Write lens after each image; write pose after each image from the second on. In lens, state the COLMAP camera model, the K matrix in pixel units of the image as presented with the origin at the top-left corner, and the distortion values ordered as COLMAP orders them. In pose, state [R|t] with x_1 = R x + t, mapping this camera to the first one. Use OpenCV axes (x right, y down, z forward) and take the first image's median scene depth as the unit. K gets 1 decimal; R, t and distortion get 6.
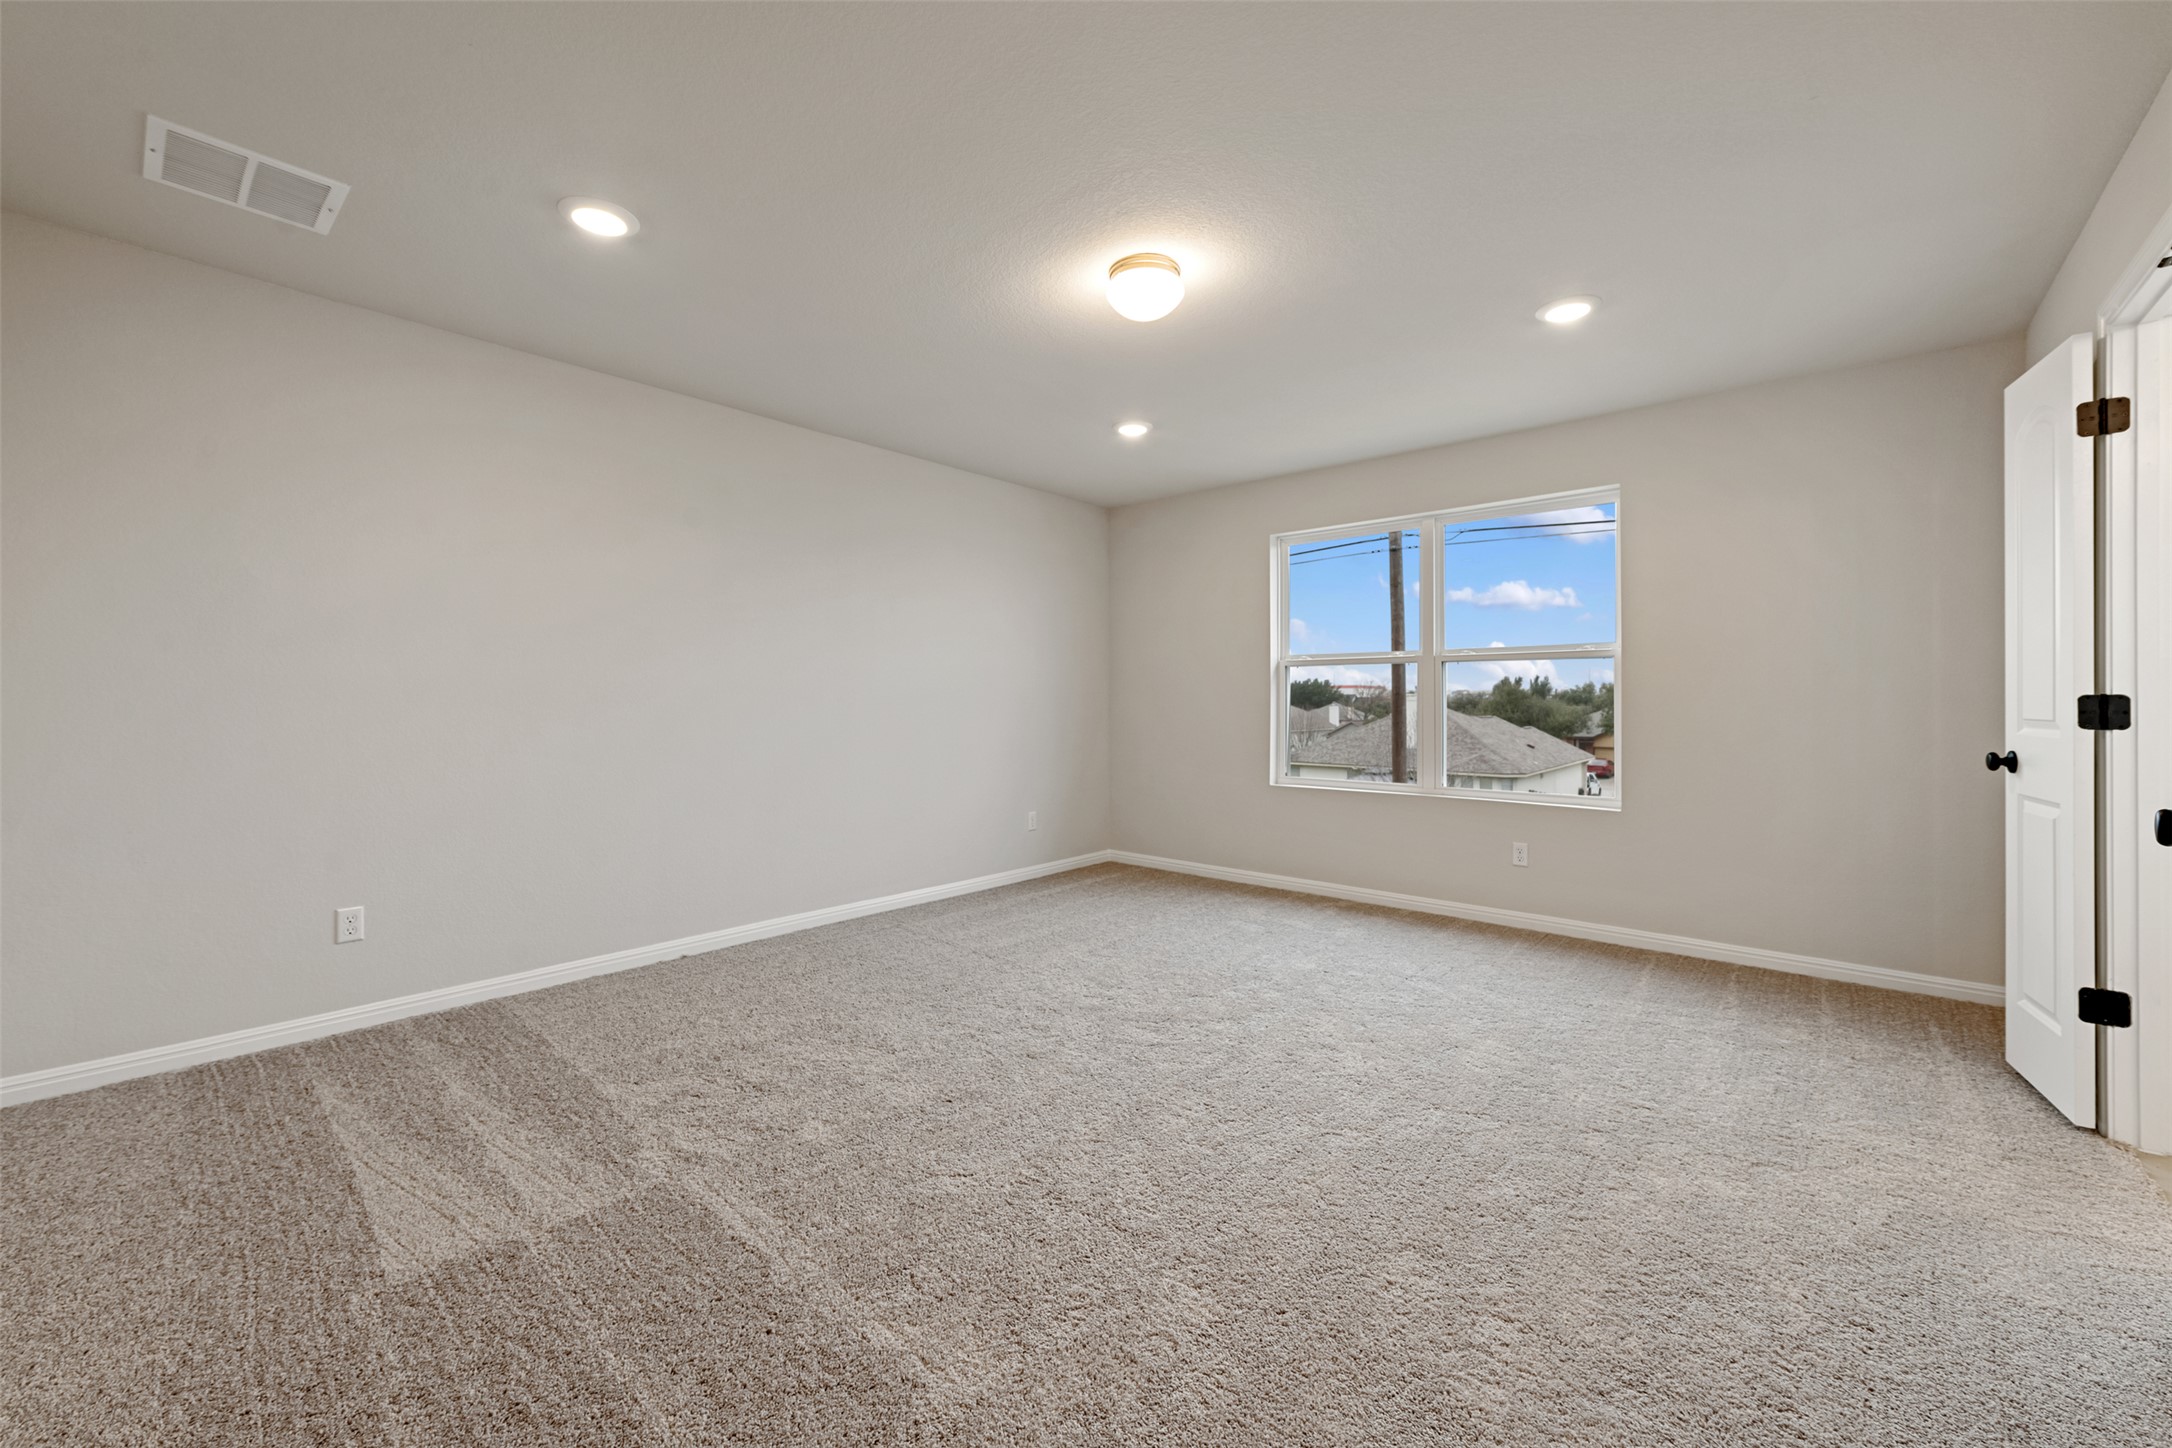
lens RADIAL K [[853.3, 0, 1088.8], [0, 853.3, 698.1], [0, 0, 1]] dist [0.005255, -0.000245]
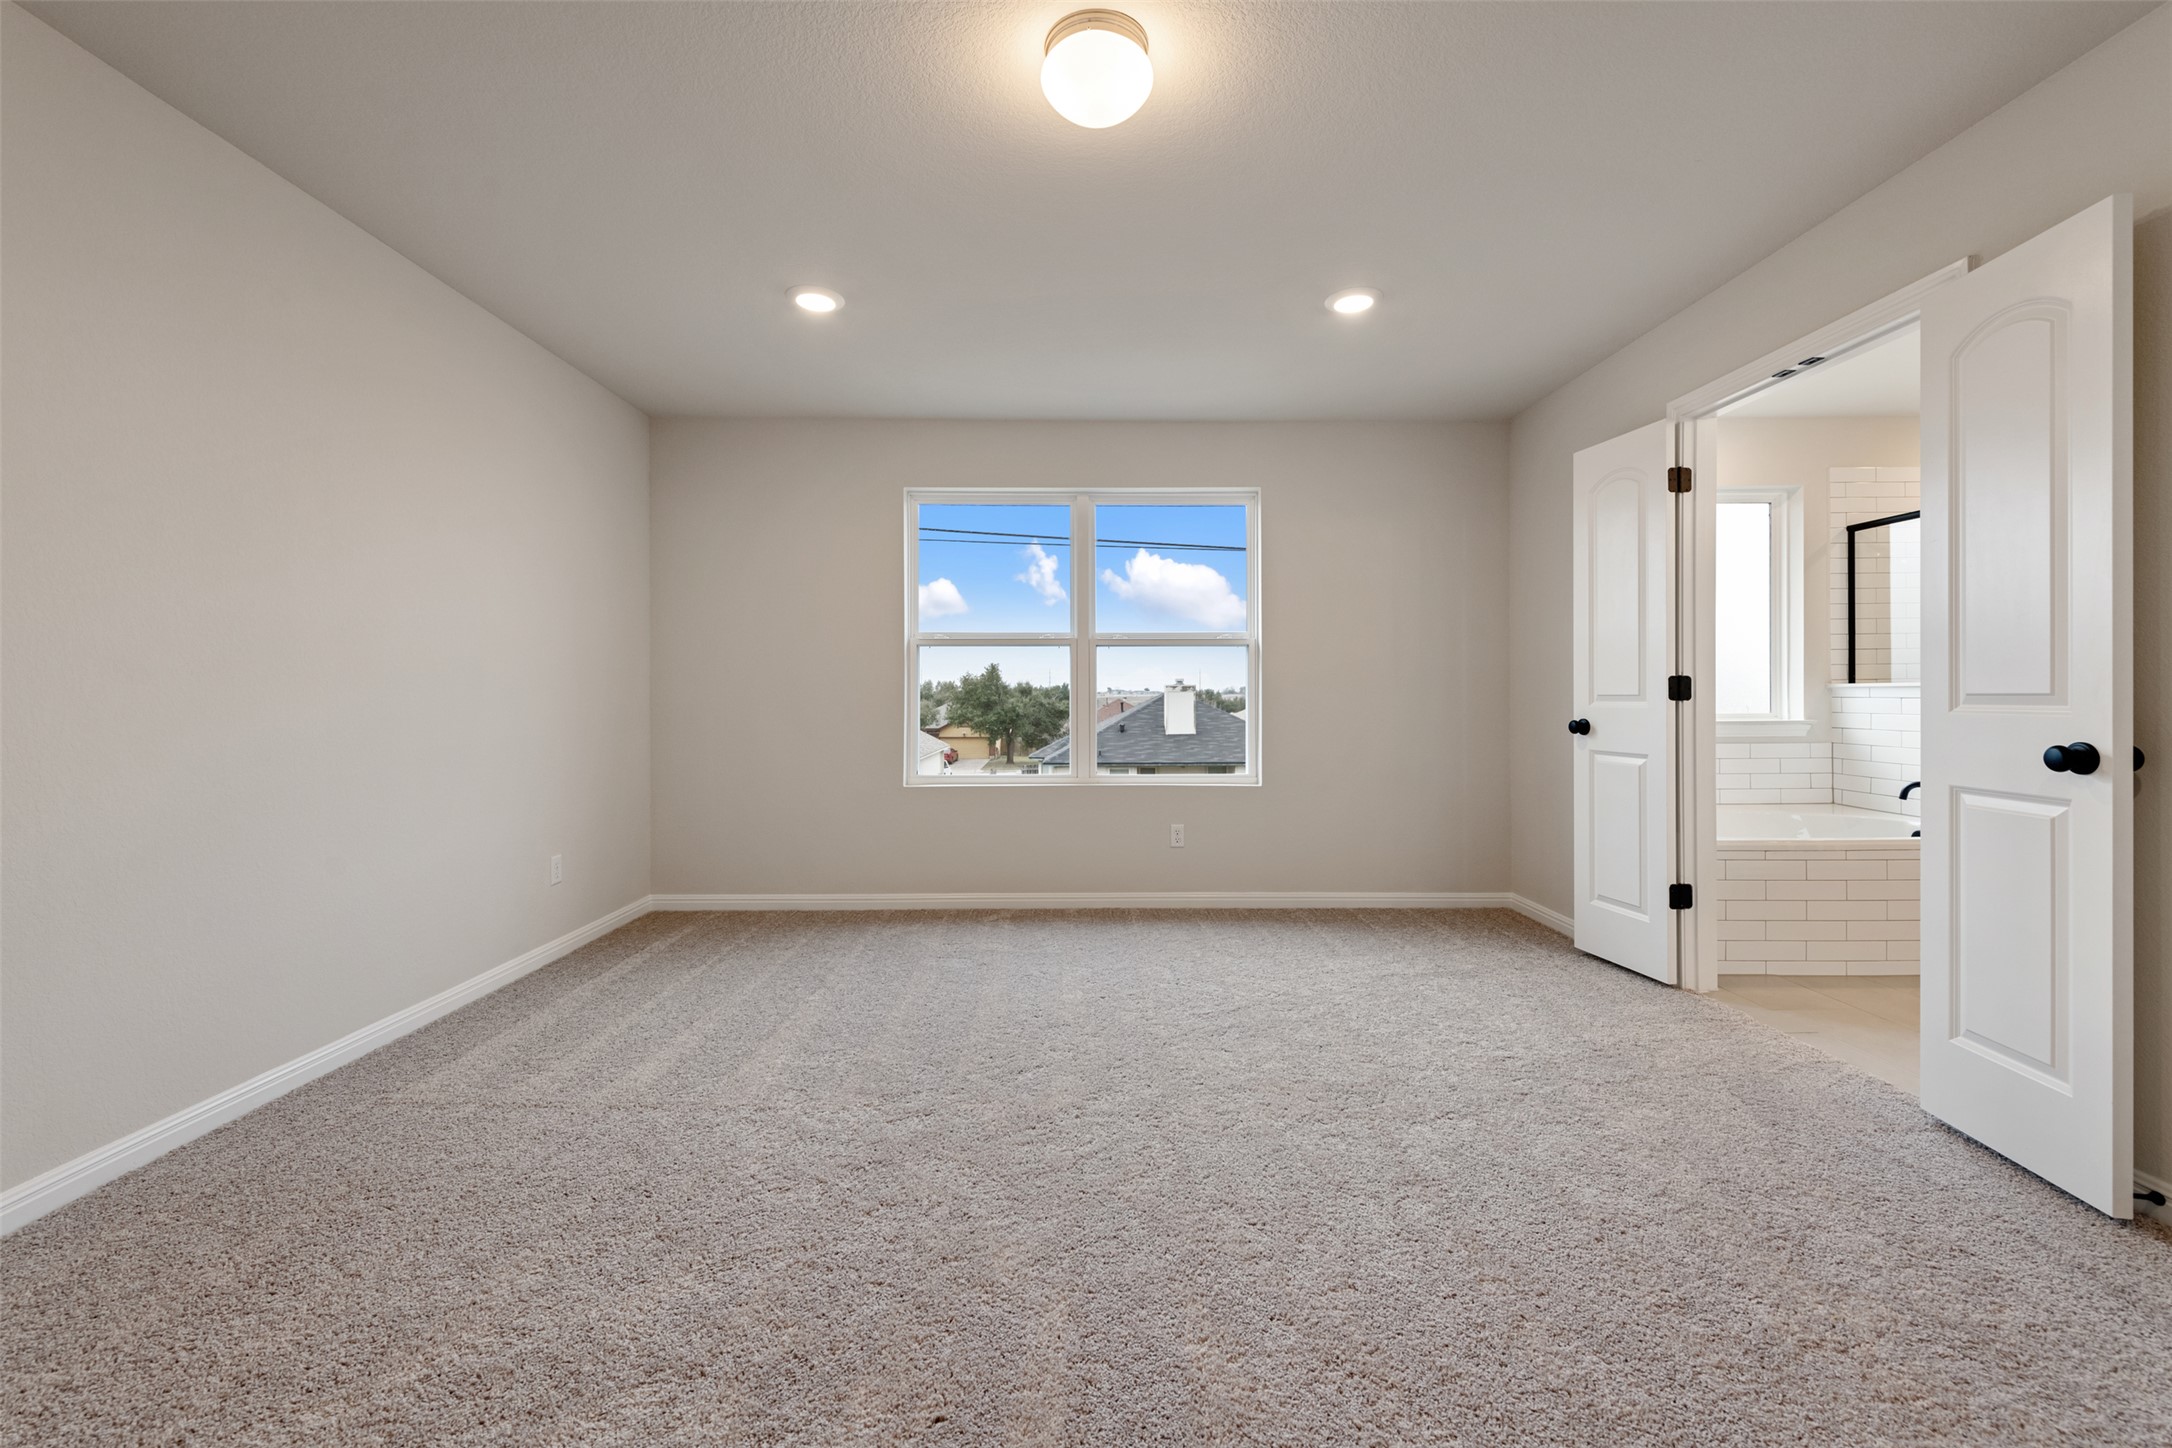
lens RADIAL K [[853.3, 0, 1088.8], [0, 853.3, 698.1], [0, 0, 1]] dist [0.005255, -0.000245]
pose [[0.744254, -0.002377, 0.667892, -0.318941], [-0.000258, 0.999993, 0.003846, 0.017587], [-0.667897, -0.003034, 0.744248, 0.391640]]
